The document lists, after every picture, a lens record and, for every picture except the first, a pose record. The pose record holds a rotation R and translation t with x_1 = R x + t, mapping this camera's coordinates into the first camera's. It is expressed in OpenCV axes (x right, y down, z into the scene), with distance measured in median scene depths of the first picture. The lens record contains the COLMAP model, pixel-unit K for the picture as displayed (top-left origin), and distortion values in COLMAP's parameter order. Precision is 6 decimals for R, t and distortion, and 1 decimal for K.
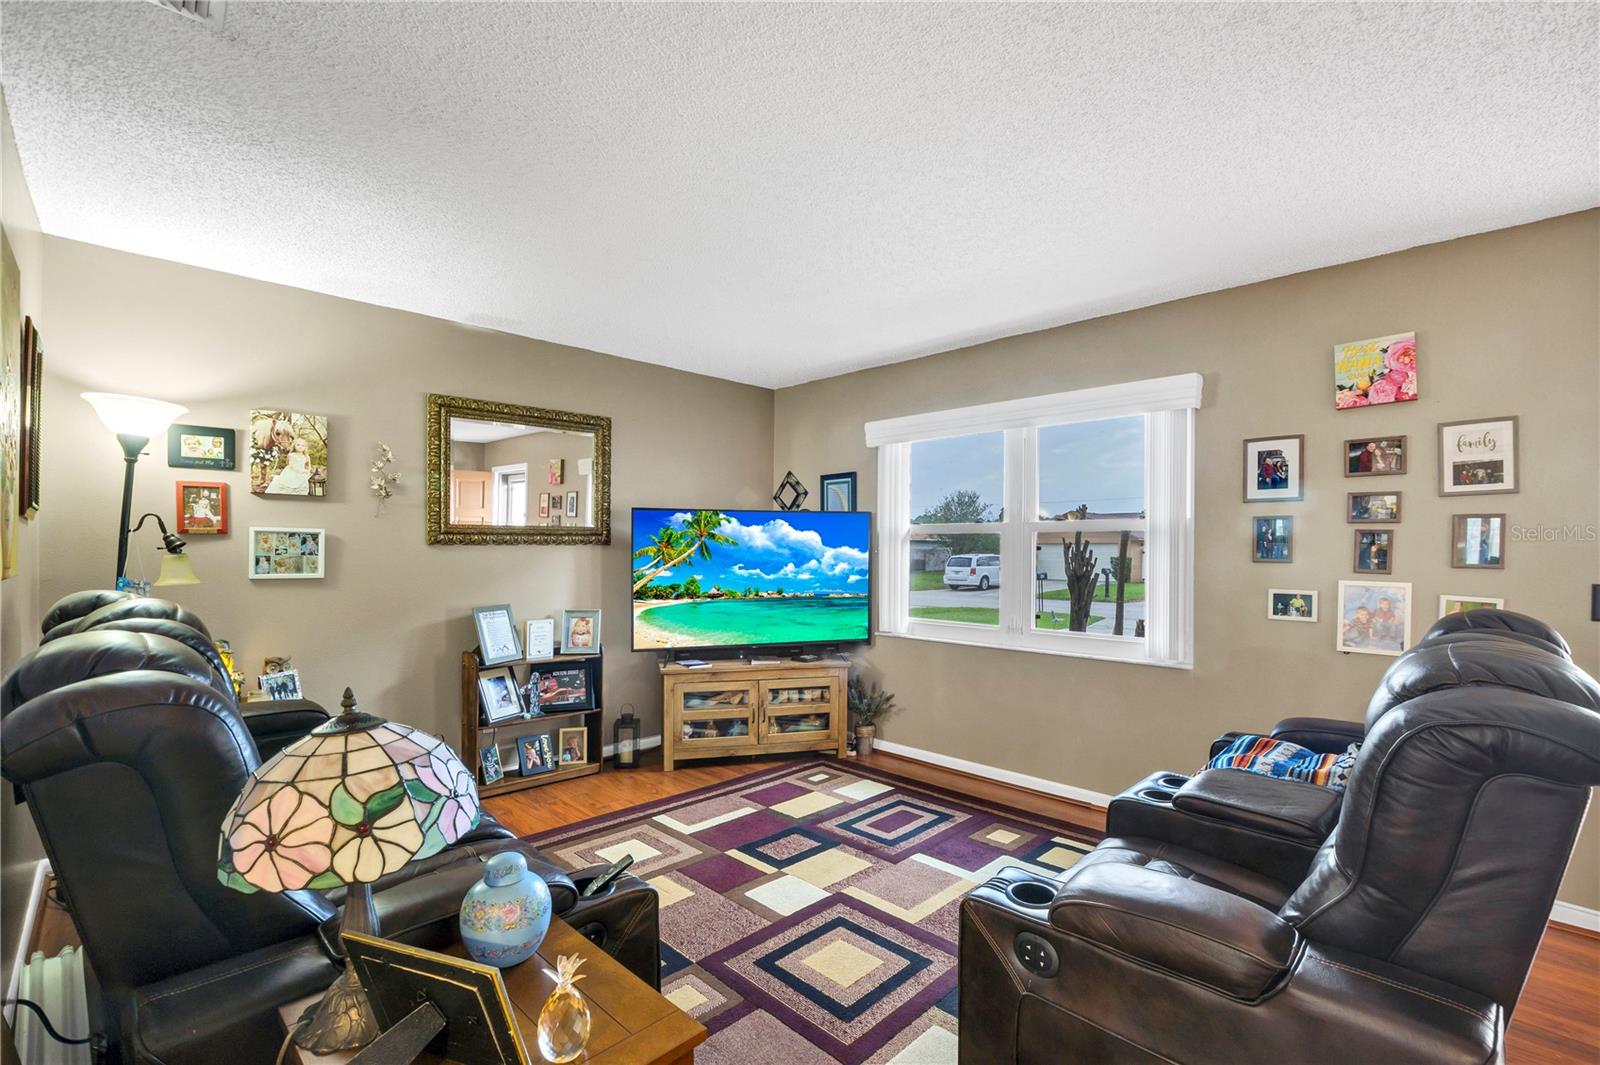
lens RADIAL K [[722.2, 0, 832.3], [0, 722.2, 558.2], [0, 0, 1]] dist [-0.036303, 0.008142]
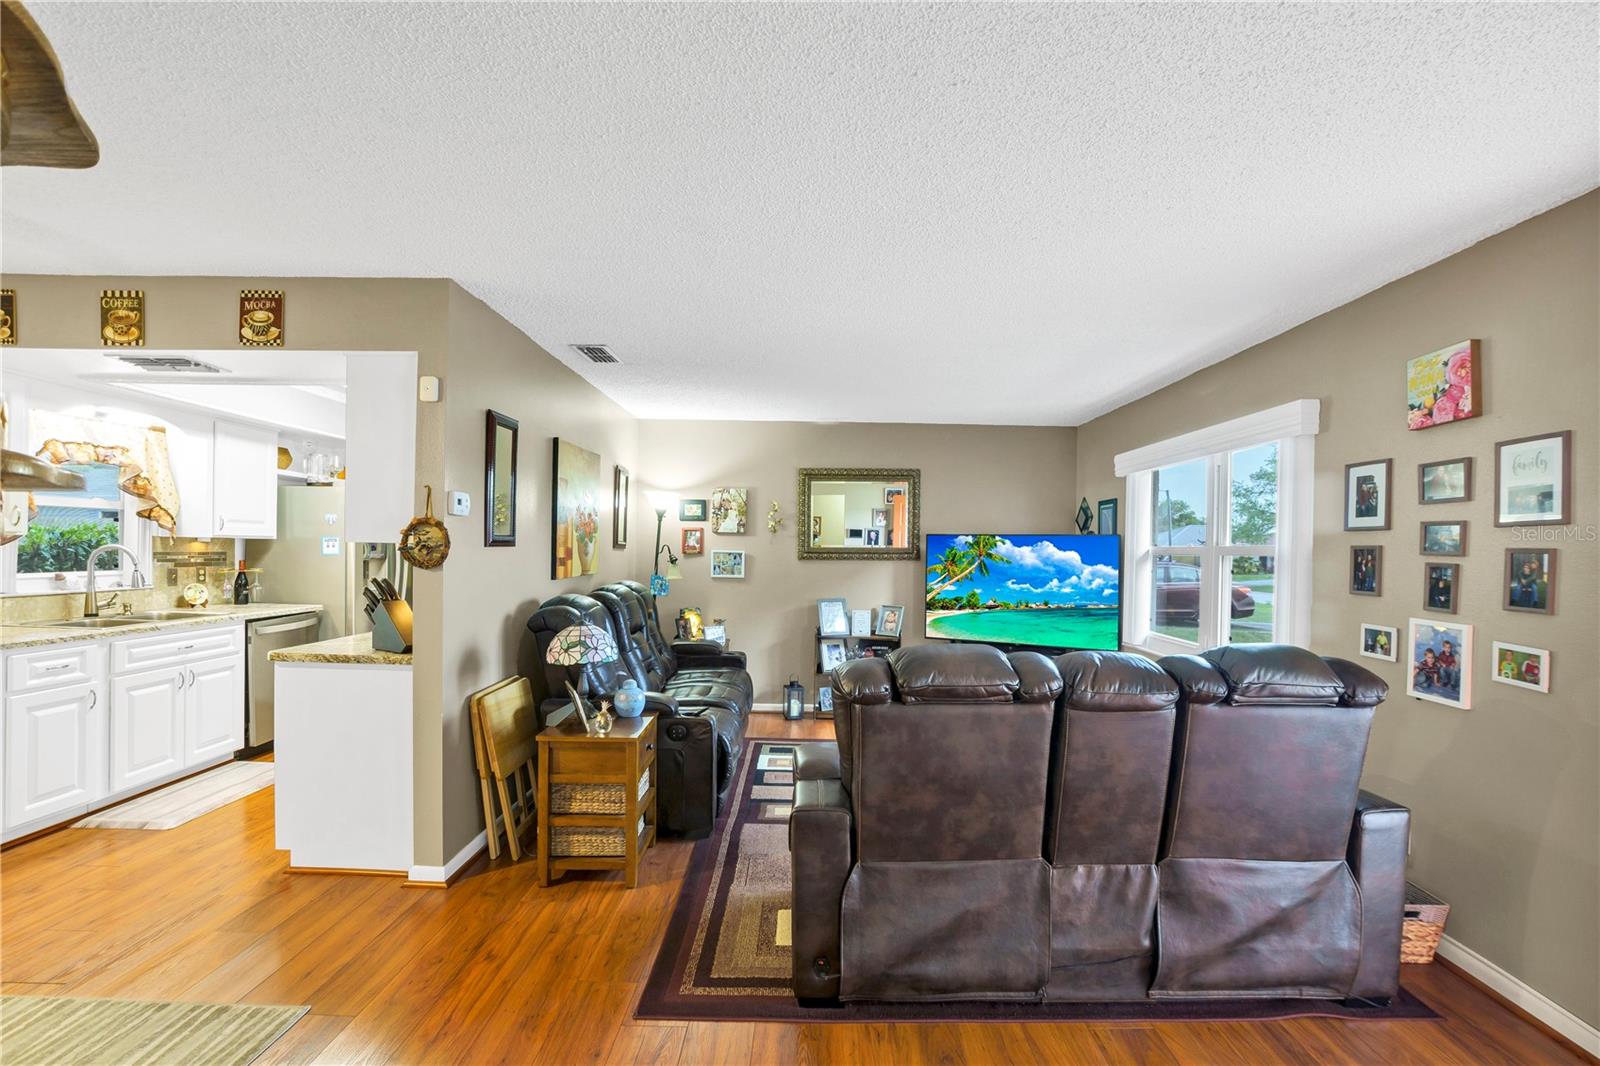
lens RADIAL K [[722.2, 0, 798.2], [0, 722.2, 556.5], [0, 0, 1]] dist [-0.036303, 0.008142]
pose [[0.689489, 0.012422, -0.724189, 0.622548], [-0.018641, 0.999826, -0.000598, -0.024421], [0.724056, 0.013913, 0.689601, -0.146921]]
